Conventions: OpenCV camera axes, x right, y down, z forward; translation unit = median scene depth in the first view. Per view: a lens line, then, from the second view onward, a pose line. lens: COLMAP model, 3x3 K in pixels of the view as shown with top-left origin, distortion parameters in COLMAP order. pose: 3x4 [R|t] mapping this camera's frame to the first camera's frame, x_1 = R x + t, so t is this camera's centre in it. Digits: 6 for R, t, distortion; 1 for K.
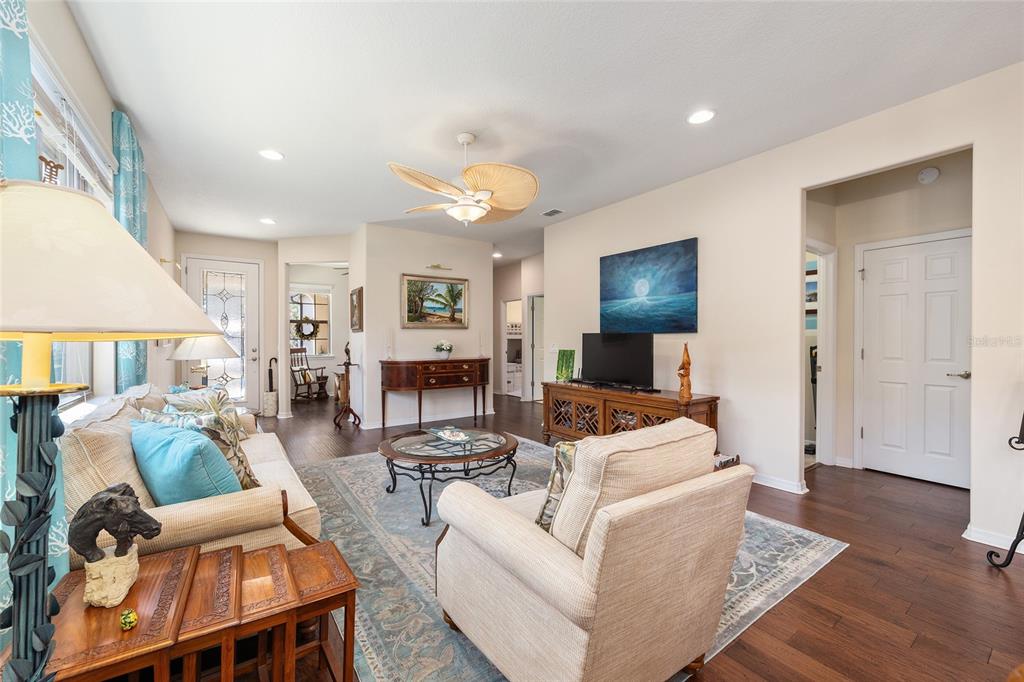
lens RADIAL K [[411.1, 0, 514.7], [0, 411.1, 342.9], [0, 0, 1]] dist [0.002102, 0.000323]
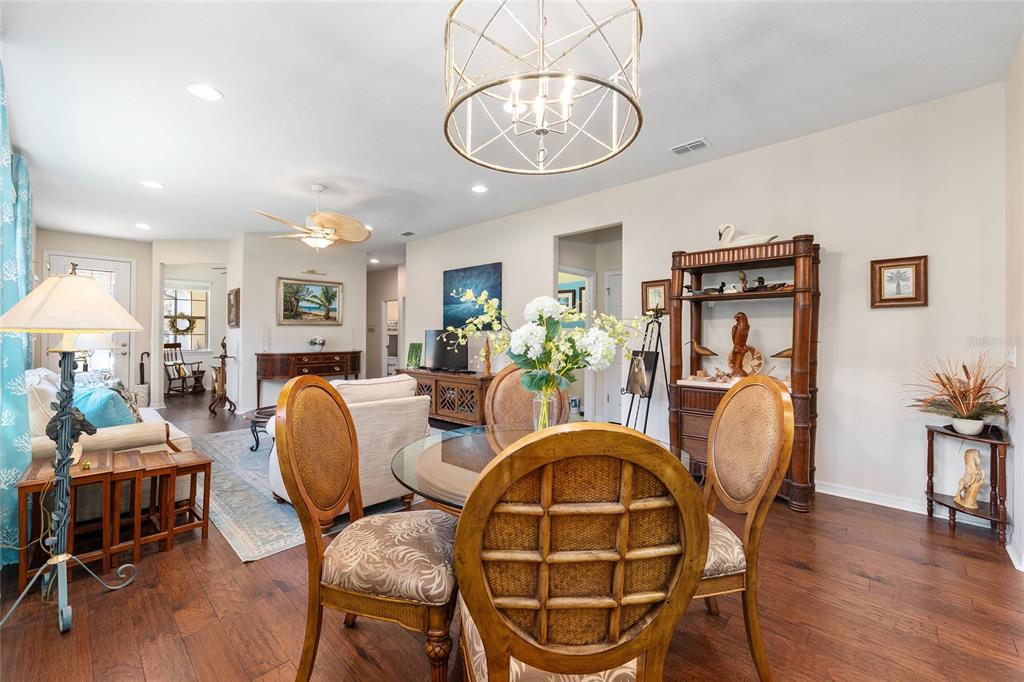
lens RADIAL K [[411.1, 0, 508.6], [0, 411.1, 331.1], [0, 0, 1]] dist [0.002102, 0.000323]
pose [[0.979291, 0.004207, 0.202416, 0.121797], [-0.000108, 0.999795, -0.020257, 0.004509], [-0.202459, 0.019816, 0.979090, -0.245643]]
